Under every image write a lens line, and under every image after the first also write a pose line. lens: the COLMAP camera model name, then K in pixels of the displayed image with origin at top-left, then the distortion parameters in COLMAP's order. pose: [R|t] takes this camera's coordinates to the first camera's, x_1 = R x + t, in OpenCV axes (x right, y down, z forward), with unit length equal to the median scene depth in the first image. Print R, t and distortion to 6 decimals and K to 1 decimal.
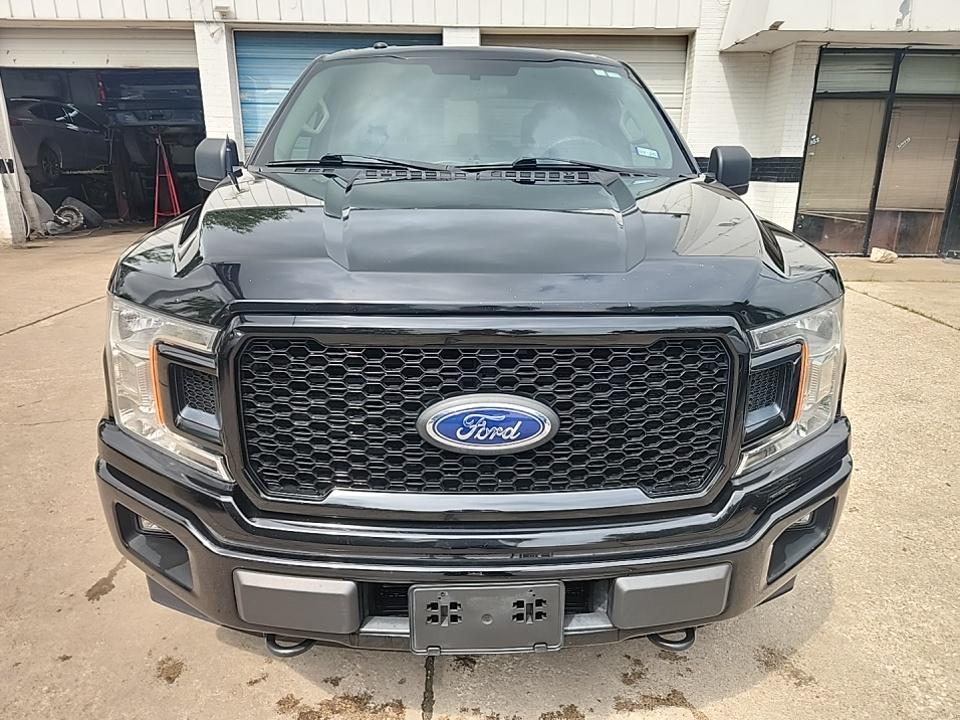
lens RADIAL K [[637.3, 0, 478.8], [0, 637.3, 352.1], [0, 0, 1]] dist [0.036397, -0.026609]
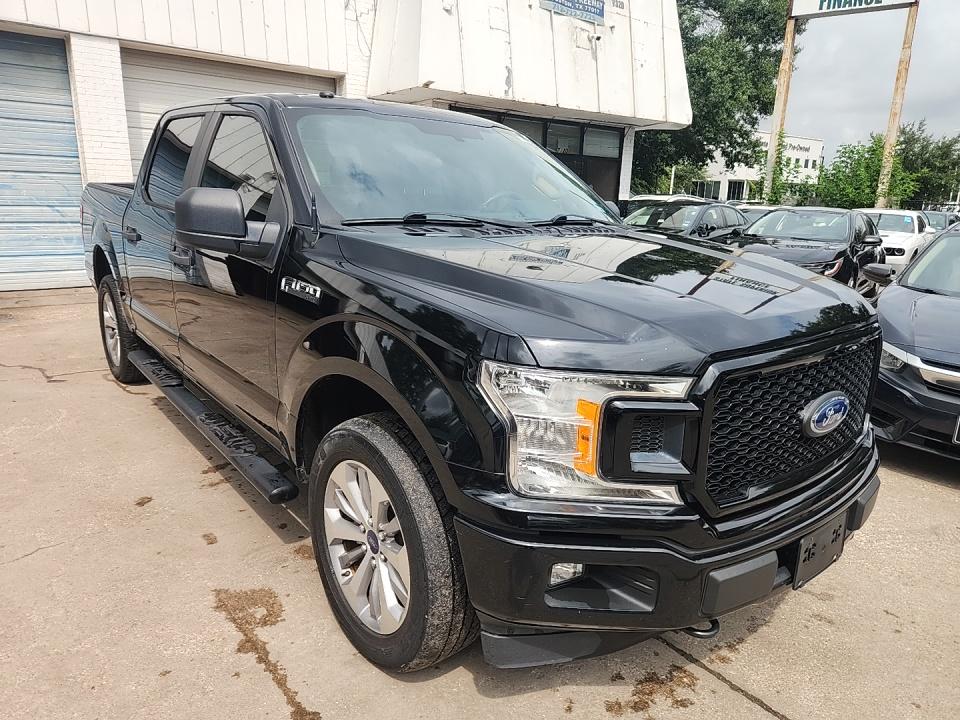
lens RADIAL K [[637.3, 0, 475.5], [0, 637.3, 367.9], [0, 0, 1]] dist [0.036397, -0.026609]
pose [[0.799988, -0.140180, 0.583411, -0.221810], [0.149587, 0.988220, 0.032329, -0.023578], [-0.581070, 0.061408, 0.811533, 0.039937]]
